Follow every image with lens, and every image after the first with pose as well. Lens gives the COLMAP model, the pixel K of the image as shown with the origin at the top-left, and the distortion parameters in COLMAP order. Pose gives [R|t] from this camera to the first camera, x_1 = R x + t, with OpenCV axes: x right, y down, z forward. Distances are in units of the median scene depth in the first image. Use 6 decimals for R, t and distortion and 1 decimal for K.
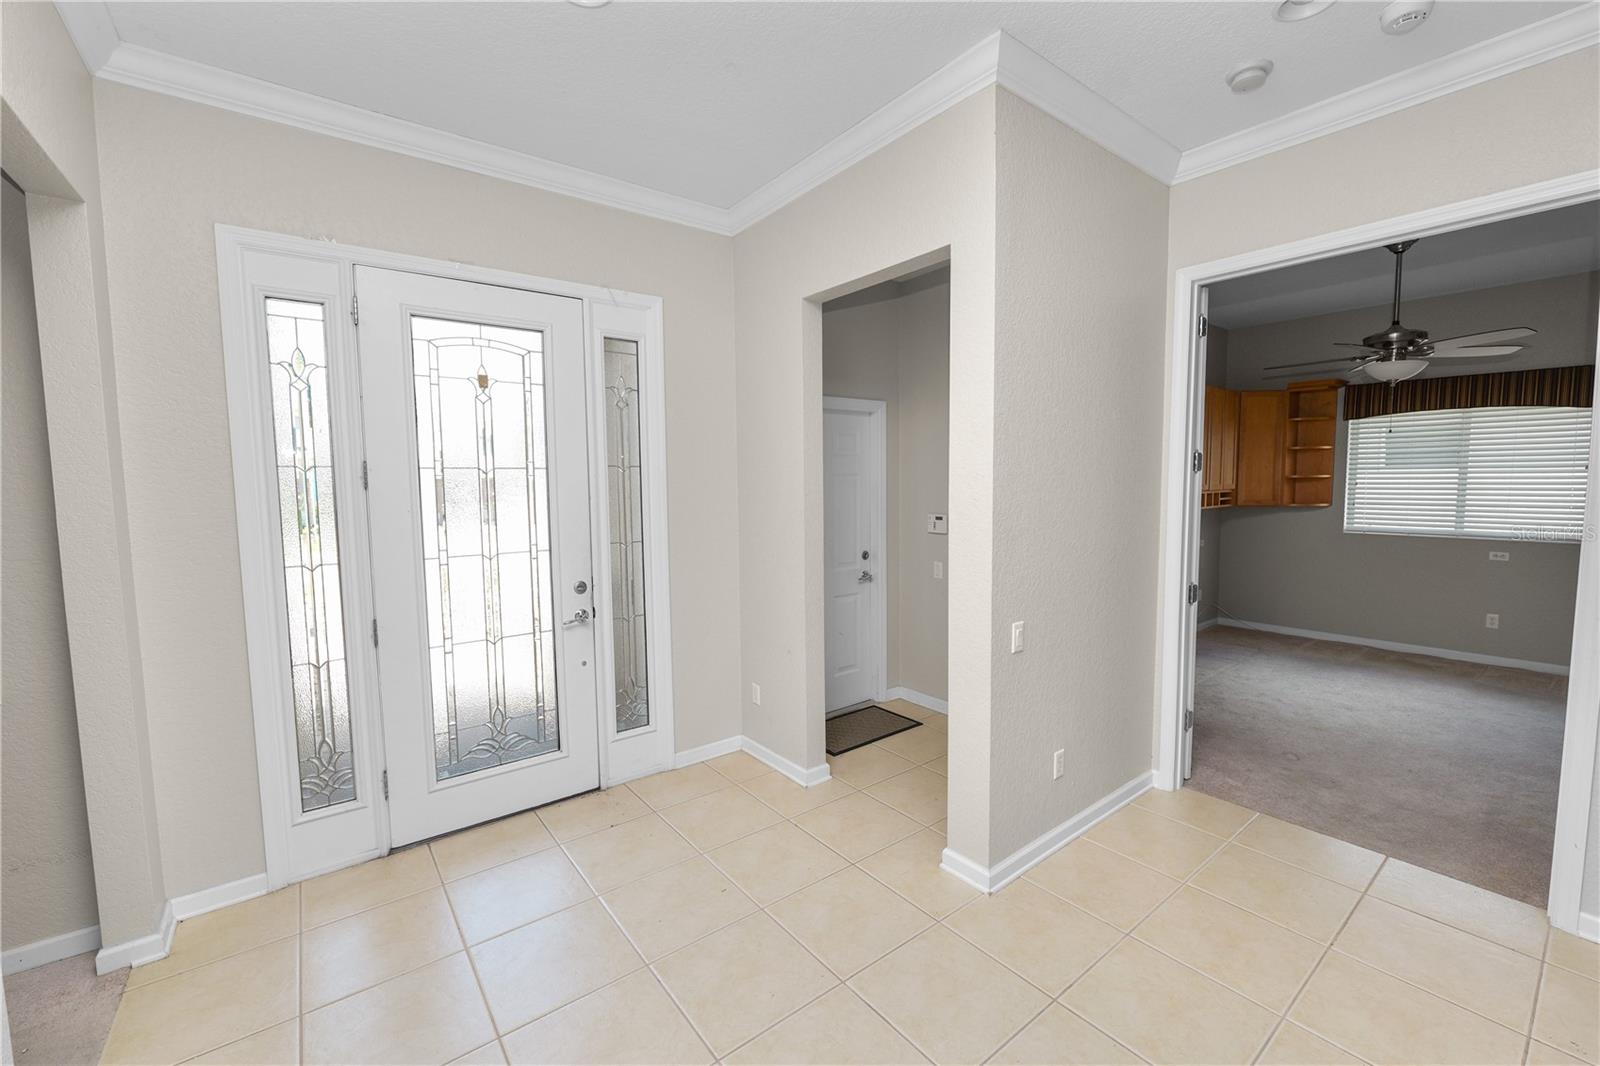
lens RADIAL K [[648.8, 0, 798.3], [0, 648.8, 531.3], [0, 0, 1]] dist [-0.012419, 0.000591]
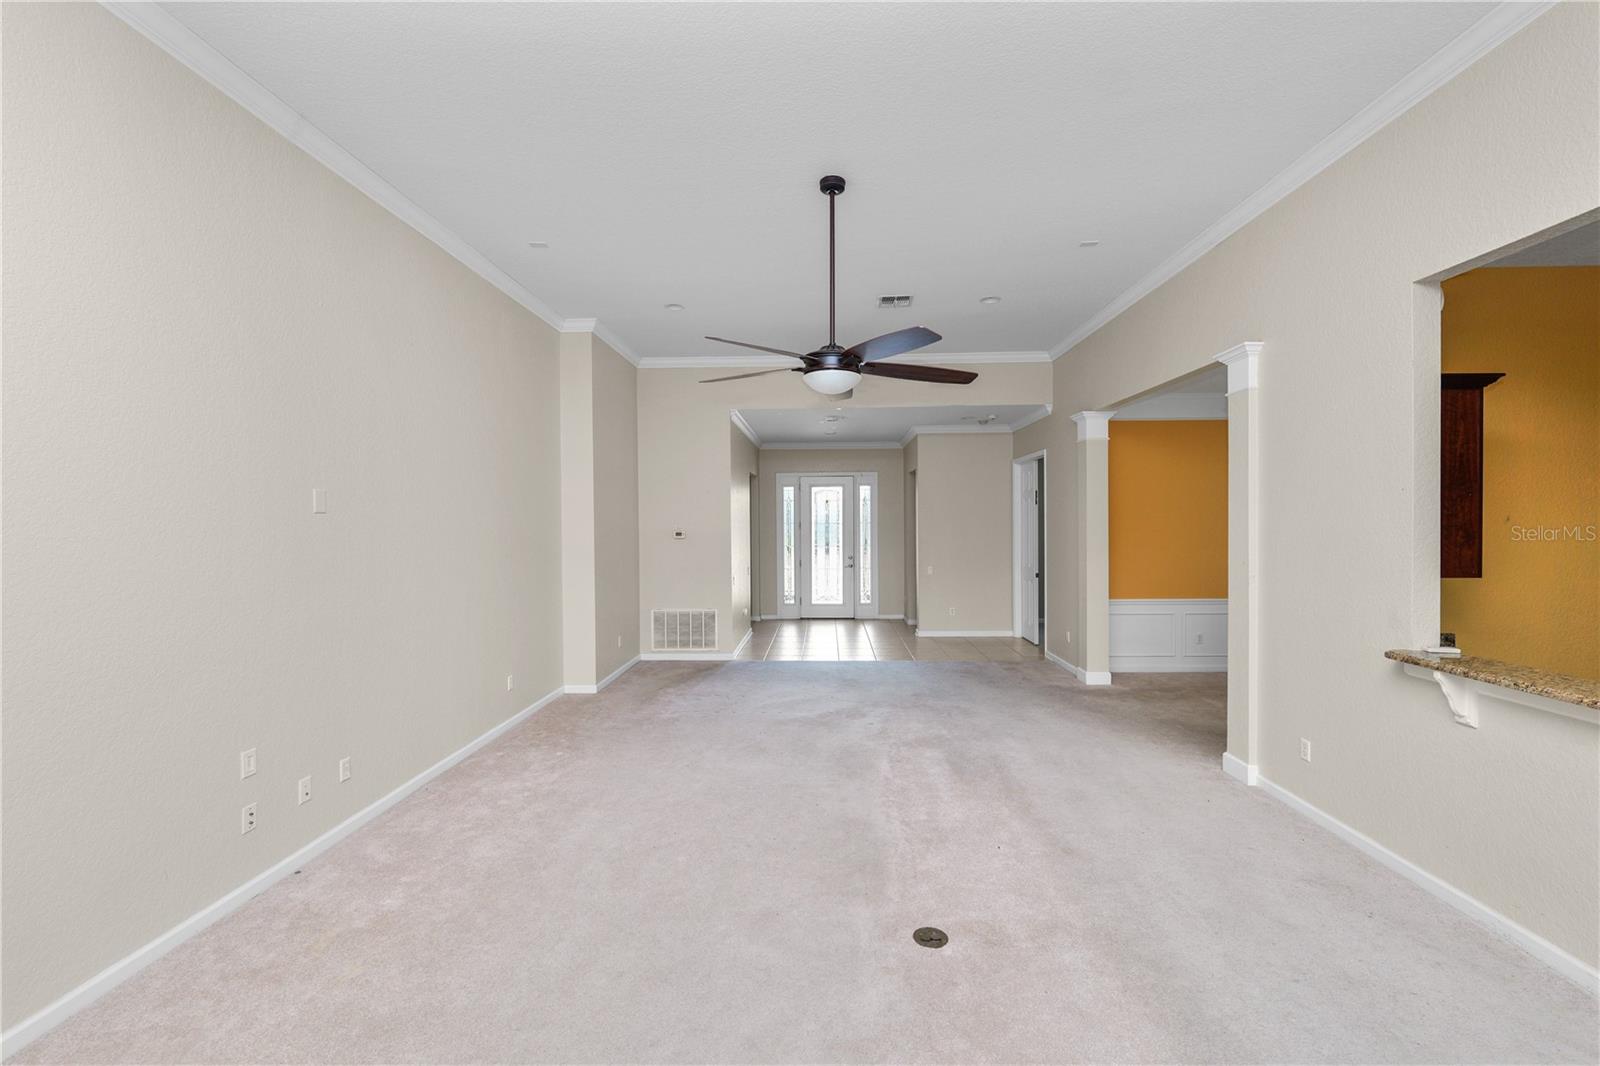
lens RADIAL K [[648.8, 0, 798.3], [0, 648.8, 531.3], [0, 0, 1]] dist [-0.012419, 0.000591]
pose [[0.764867, 0.014087, -0.644035, 1.915030], [-0.053840, 0.997661, -0.042119, 0.124661], [0.641935, 0.066890, 0.763836, -2.096208]]
